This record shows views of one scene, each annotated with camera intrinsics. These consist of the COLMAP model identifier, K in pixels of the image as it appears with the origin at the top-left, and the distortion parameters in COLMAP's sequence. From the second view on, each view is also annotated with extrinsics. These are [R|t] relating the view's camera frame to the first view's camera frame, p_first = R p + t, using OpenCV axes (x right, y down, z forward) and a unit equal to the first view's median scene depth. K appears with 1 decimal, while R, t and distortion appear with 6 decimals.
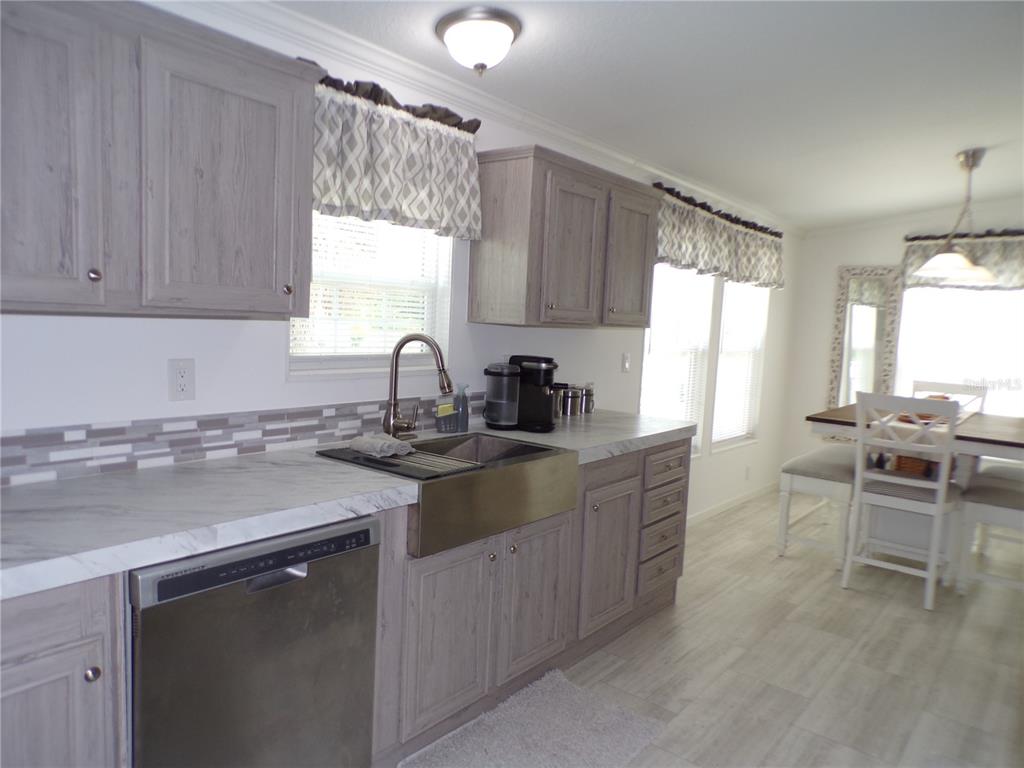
lens RADIAL K [[695.5, 0, 516.2], [0, 695.5, 383.7], [0, 0, 1]] dist [-0.004543, 0.011959]
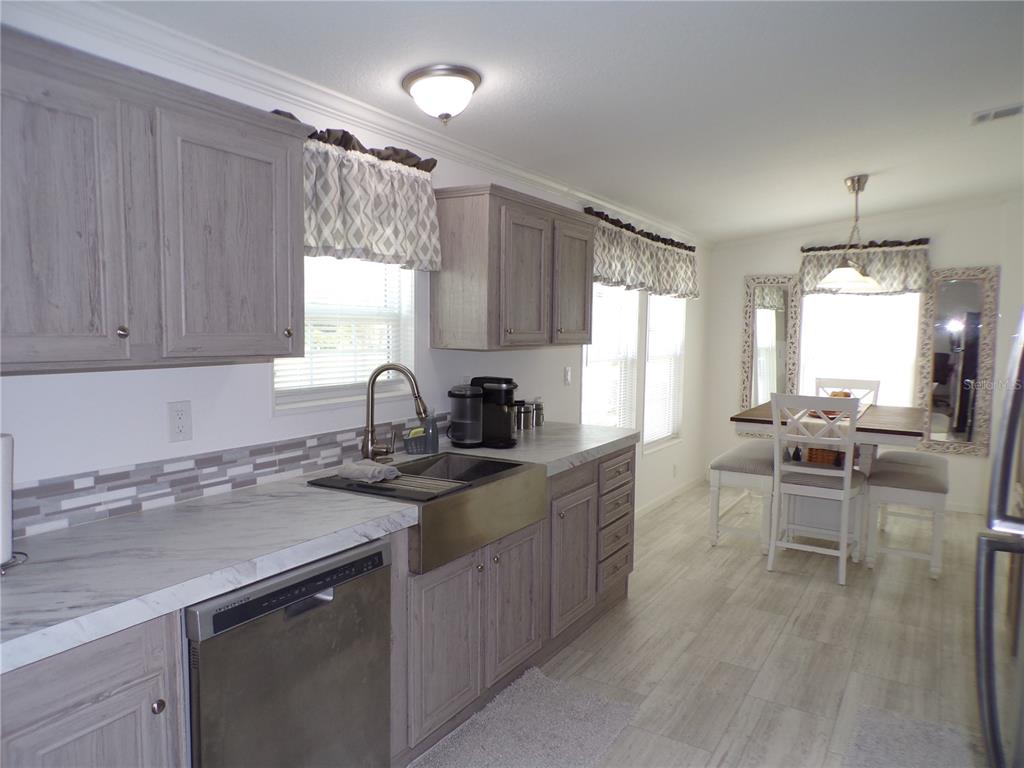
lens RADIAL K [[695.5, 0, 517.5], [0, 695.5, 382.0], [0, 0, 1]] dist [-0.004543, 0.011959]
pose [[0.990450, -0.046579, 0.129763, -0.081719], [0.048013, 0.998815, -0.007947, -0.023135], [-0.129239, 0.014102, 0.991513, -0.069231]]
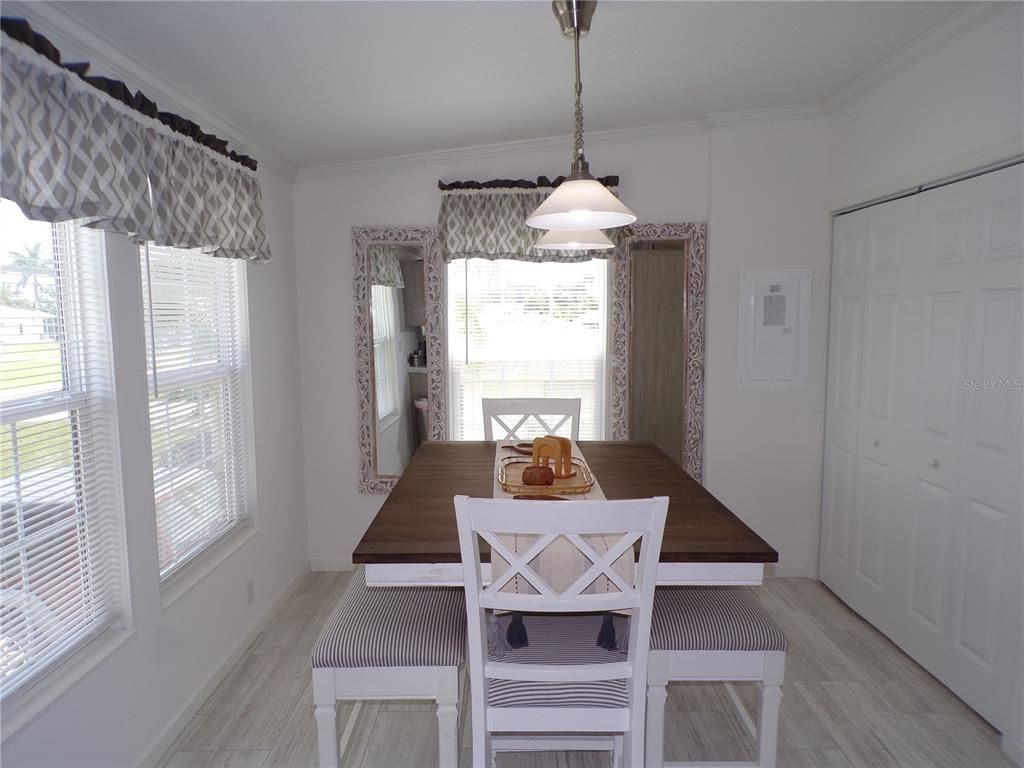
lens RADIAL K [[695.5, 0, 520.4], [0, 695.5, 403.4], [0, 0, 1]] dist [-0.004543, 0.011959]
pose [[0.768203, -0.133771, 0.626074, 0.336868], [0.097594, 0.990966, 0.091987, -0.106052], [-0.632723, -0.009564, 0.774319, 0.850054]]
